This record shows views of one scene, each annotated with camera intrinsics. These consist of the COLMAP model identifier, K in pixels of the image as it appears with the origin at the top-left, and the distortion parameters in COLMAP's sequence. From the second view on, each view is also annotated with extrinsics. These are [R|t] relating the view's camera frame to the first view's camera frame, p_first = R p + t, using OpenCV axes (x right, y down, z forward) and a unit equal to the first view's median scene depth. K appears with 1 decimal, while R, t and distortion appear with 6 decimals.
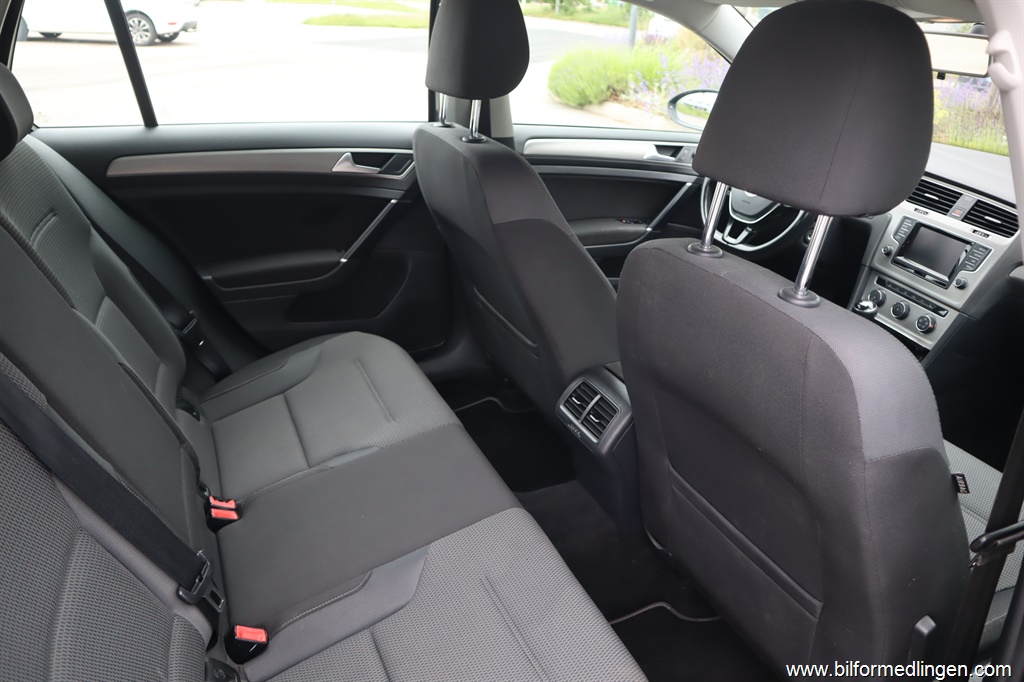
lens RADIAL K [[707.3, 0, 512.0], [0, 707.3, 341.0], [0, 0, 1]] dist [-0.122592, 0.075623]
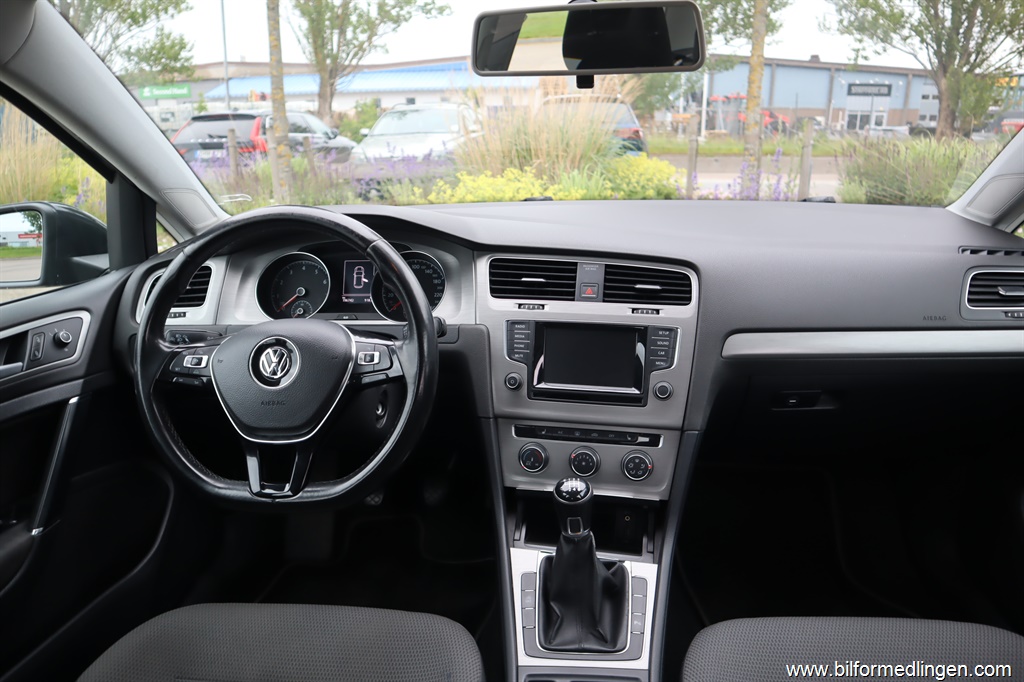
lens RADIAL K [[707.9, 0, 512.7], [0, 707.9, 349.1], [0, 0, 1]] dist [-0.127319, 0.073782]
pose [[0.507214, -0.345473, 0.789546, 0.063634], [0.424345, 0.897500, 0.120105, -0.237029], [-0.750111, 0.274121, 0.601824, 0.624557]]
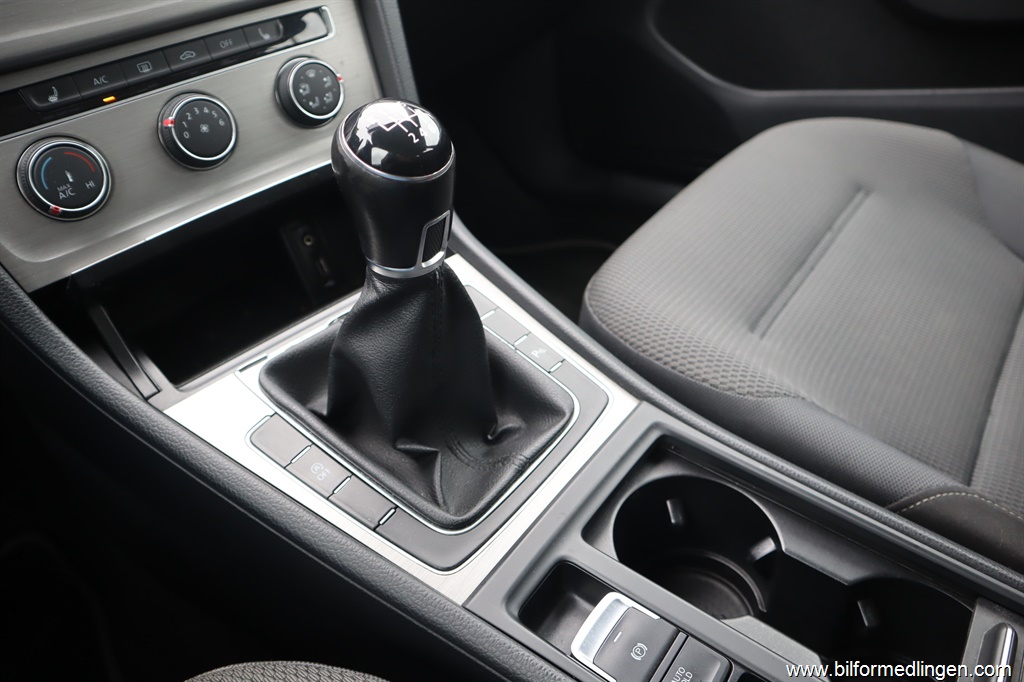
lens RADIAL K [[707.3, 0, 512.0], [0, 707.3, 341.0], [0, 0, 1]] dist [-0.122592, 0.075623]
pose [[-0.453969, -0.533198, 0.713871, 0.294292], [0.453724, 0.551195, 0.700228, -0.122510], [-0.766842, 0.641782, -0.008300, 0.947764]]
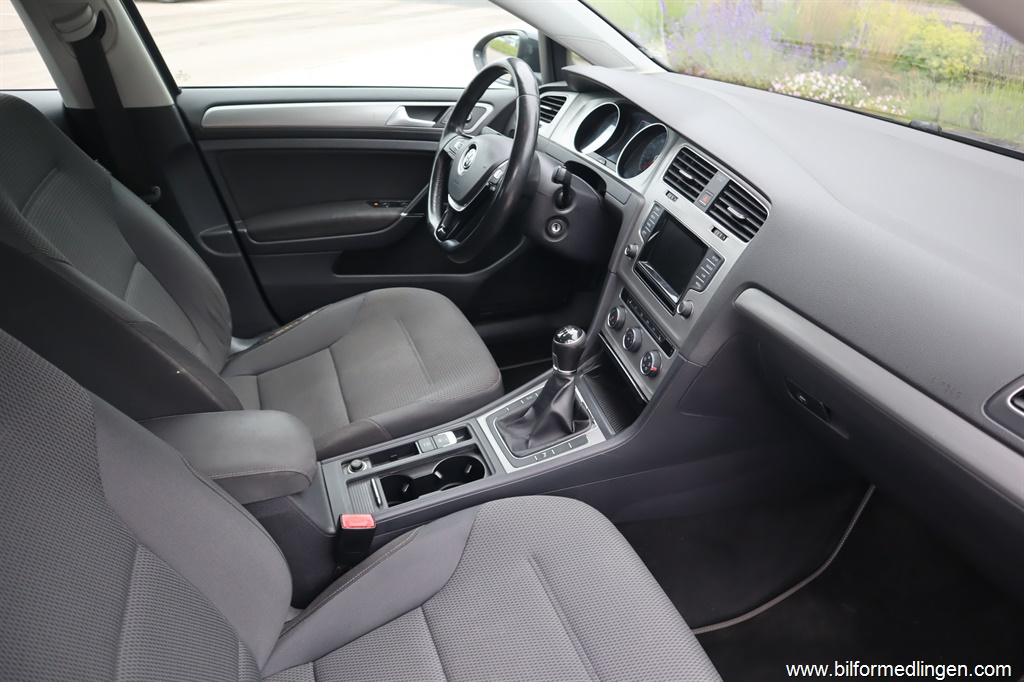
lens RADIAL K [[707.3, 0, 512.0], [0, 707.3, 341.0], [0, 0, 1]] dist [-0.122592, 0.075623]
pose [[0.995372, 0.012435, -0.095284, 0.503657], [-0.006135, 0.997793, 0.066125, -0.088524], [0.095896, -0.065234, 0.993251, 0.274069]]
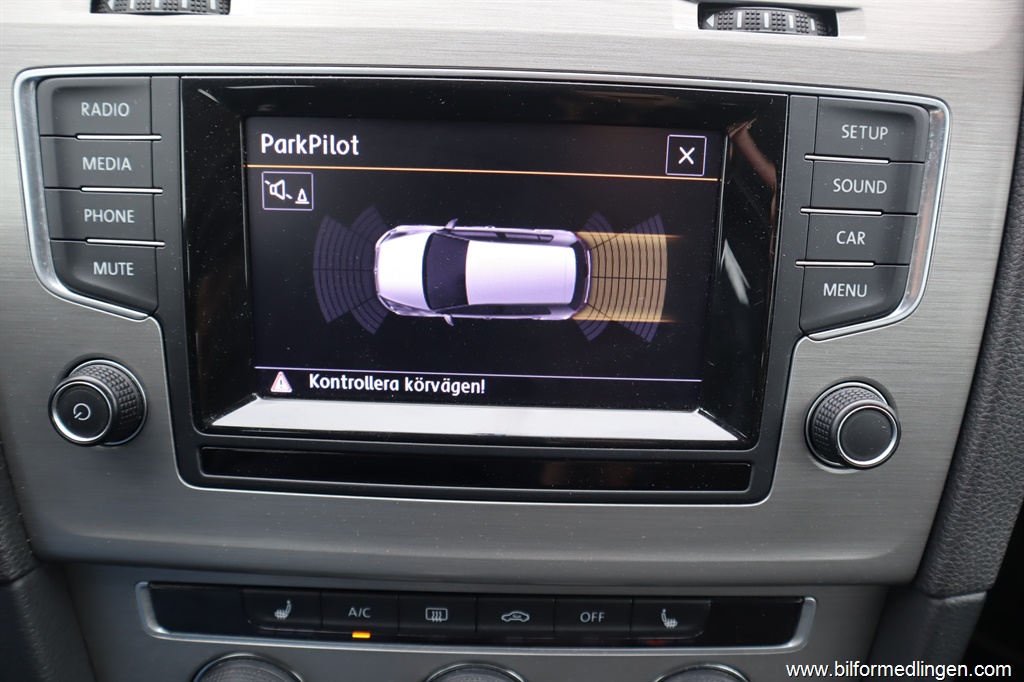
lens RADIAL K [[707.3, 0, 512.0], [0, 707.3, 341.0], [0, 0, 1]] dist [-0.122592, 0.075623]
pose [[0.307097, -0.528708, 0.791302, 0.490776], [0.403833, 0.825305, 0.394703, -0.160804], [-0.861748, 0.198342, 0.466959, 0.894937]]
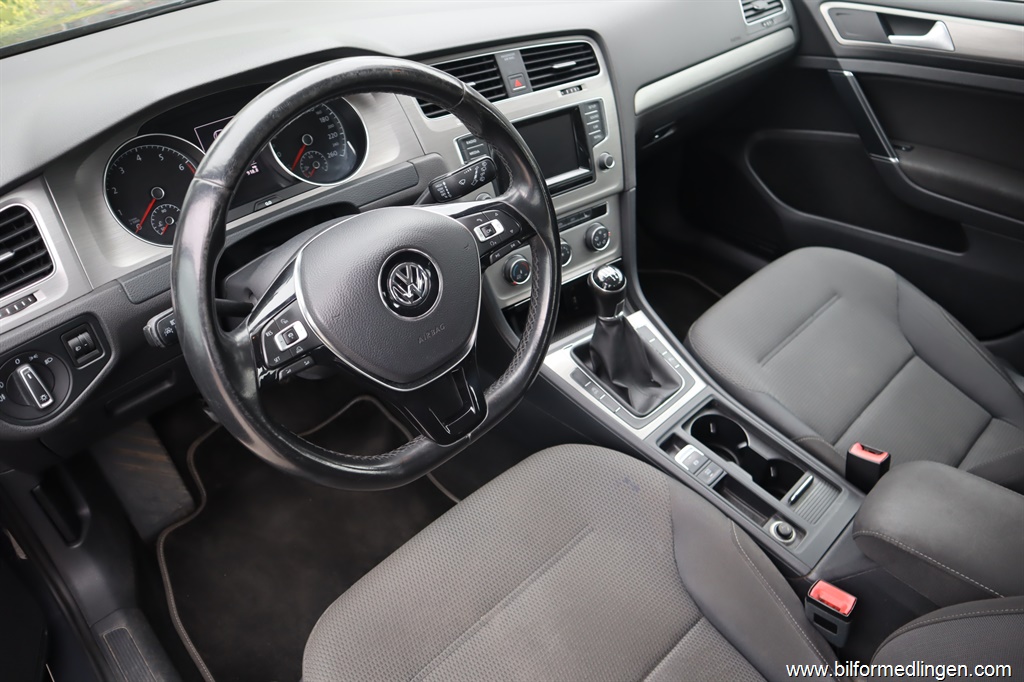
lens RADIAL K [[707.3, 0, 512.0], [0, 707.3, 341.0], [0, 0, 1]] dist [-0.122592, 0.075623]
pose [[-0.309493, -0.652293, 0.691901, 0.073917], [0.403078, 0.569028, 0.716754, -0.476415], [-0.861245, 0.500720, 0.086815, 1.003406]]
